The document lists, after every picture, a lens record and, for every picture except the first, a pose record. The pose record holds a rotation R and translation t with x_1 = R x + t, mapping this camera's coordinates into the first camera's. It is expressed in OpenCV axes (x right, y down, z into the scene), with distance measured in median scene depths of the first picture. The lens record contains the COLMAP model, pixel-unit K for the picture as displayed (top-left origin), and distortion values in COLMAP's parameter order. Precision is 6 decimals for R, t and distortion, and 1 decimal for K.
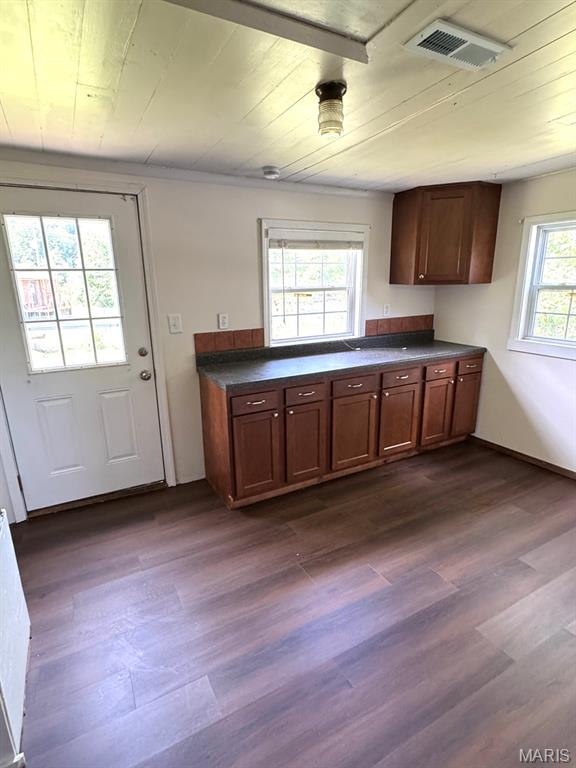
lens RADIAL K [[402.6, 0, 288.0], [0, 402.6, 384.0], [0, 0, 1]] dist [-0.004077, -0.000512]
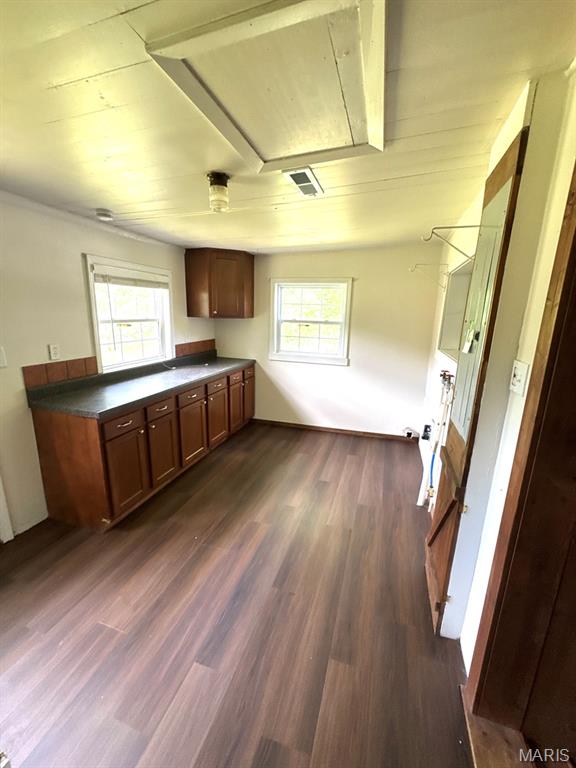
lens RADIAL K [[309.7, 0, 288.0], [0, 309.7, 384.0], [0, 0, 1]] dist [0.000786, -0.000017]
pose [[0.725712, -0.125863, 0.676388, -0.259016], [0.141513, 0.989410, 0.032277, -0.021309], [-0.673288, 0.072294, 0.735838, 0.061565]]
